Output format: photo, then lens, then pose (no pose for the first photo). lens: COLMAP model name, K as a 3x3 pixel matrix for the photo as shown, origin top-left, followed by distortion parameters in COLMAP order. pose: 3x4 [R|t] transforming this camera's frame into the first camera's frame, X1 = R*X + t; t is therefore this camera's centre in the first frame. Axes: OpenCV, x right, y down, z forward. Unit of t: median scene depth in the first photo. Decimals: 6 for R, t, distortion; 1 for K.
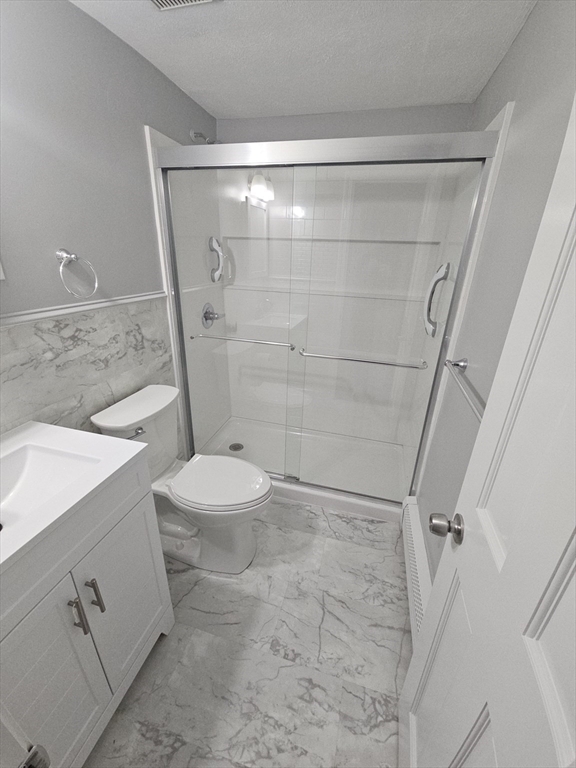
lens RADIAL K [[312.0, 0, 291.1], [0, 312.0, 384.3], [0, 0, 1]] dist [0.032152, -0.020234]
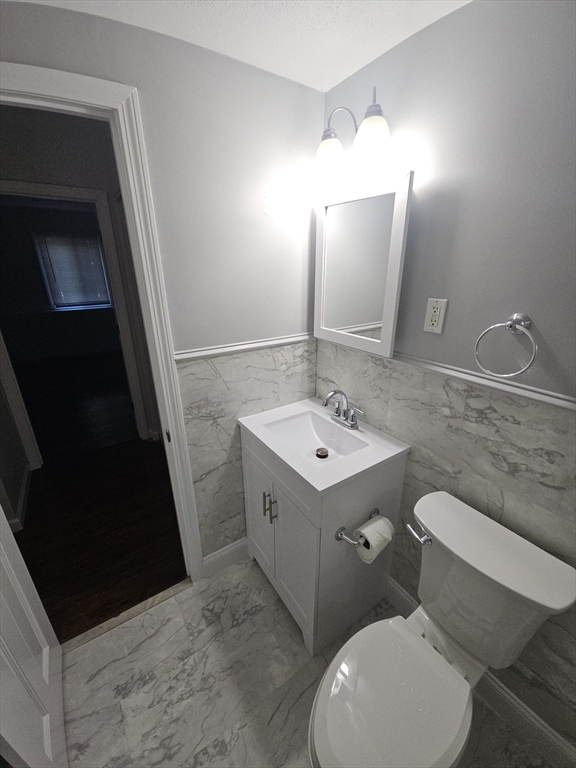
lens RADIAL K [[312.0, 0, 291.1], [0, 312.0, 384.3], [0, 0, 1]] dist [0.032152, -0.020234]
pose [[-0.657059, 0.238866, -0.714994, 0.208733], [-0.306081, 0.782235, 0.542608, -0.497629], [0.688904, 0.575371, -0.440862, 0.969933]]
